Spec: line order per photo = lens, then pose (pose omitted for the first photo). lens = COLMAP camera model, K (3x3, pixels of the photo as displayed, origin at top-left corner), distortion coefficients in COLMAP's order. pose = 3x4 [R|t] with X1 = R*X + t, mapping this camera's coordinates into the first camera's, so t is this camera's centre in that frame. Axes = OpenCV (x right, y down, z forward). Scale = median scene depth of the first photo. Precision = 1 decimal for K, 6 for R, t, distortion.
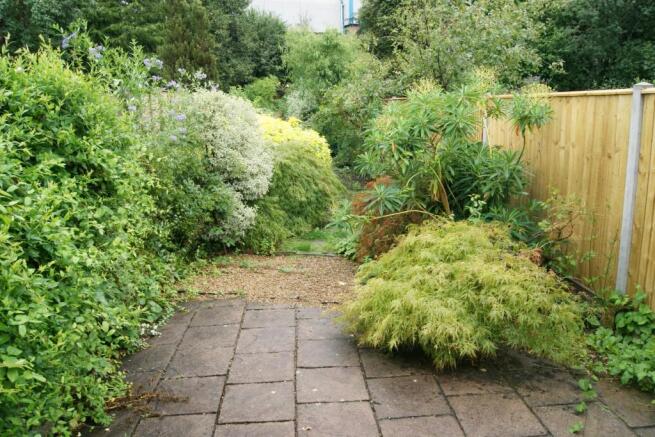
lens RADIAL K [[506.1, 0, 331.5], [0, 506.1, 216.7], [0, 0, 1]] dist [-0.057083, -0.003760]
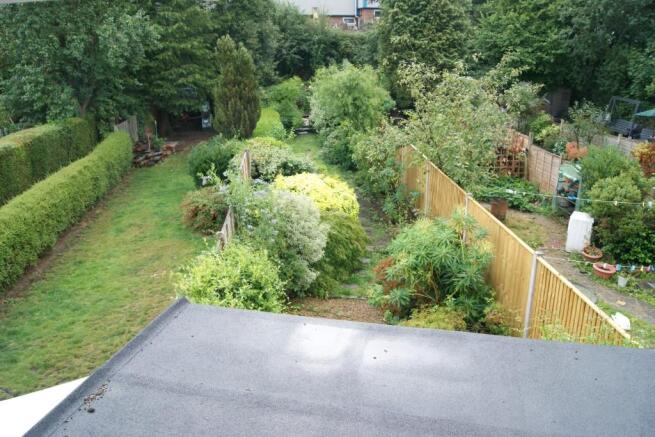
lens RADIAL K [[506.1, 0, 324.7], [0, 506.1, 219.4], [0, 0, 1]] dist [-0.057083, -0.003760]
pose [[0.999773, 0.008925, -0.019326, -0.086849], [-0.006203, 0.990614, 0.136547, -0.356649], [0.020364, -0.136397, 0.990445, -0.501075]]
